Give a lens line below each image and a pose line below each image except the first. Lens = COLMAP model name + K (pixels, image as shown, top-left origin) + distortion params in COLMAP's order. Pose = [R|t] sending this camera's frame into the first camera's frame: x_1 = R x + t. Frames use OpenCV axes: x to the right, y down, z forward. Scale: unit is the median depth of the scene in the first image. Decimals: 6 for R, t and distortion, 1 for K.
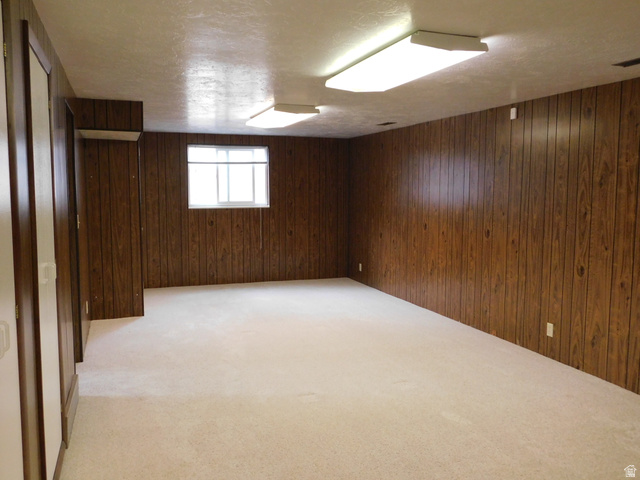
lens RADIAL K [[575.2, 0, 320.0], [0, 575.2, 240.0], [0, 0, 1]] dist [-0.003348, -0.003958]
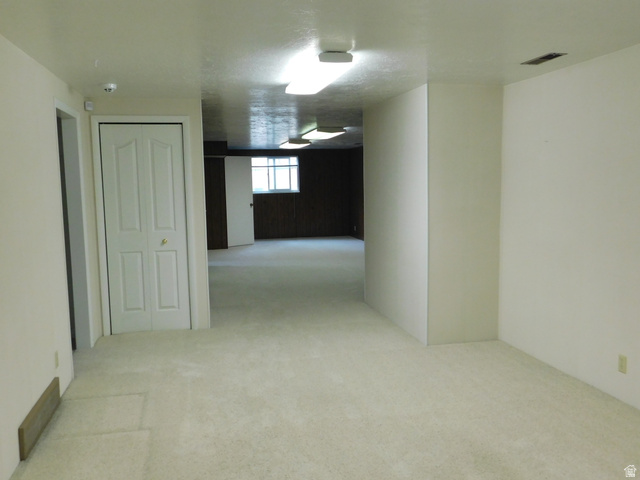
lens RADIAL K [[575.2, 0, 320.0], [0, 575.2, 240.0], [0, 0, 1]] dist [-0.003348, -0.003958]
pose [[0.994073, -0.003611, -0.108656, 0.160597], [0.003923, 0.999989, 0.002662, 0.081876], [0.108645, -0.003072, 0.994076, -0.689800]]
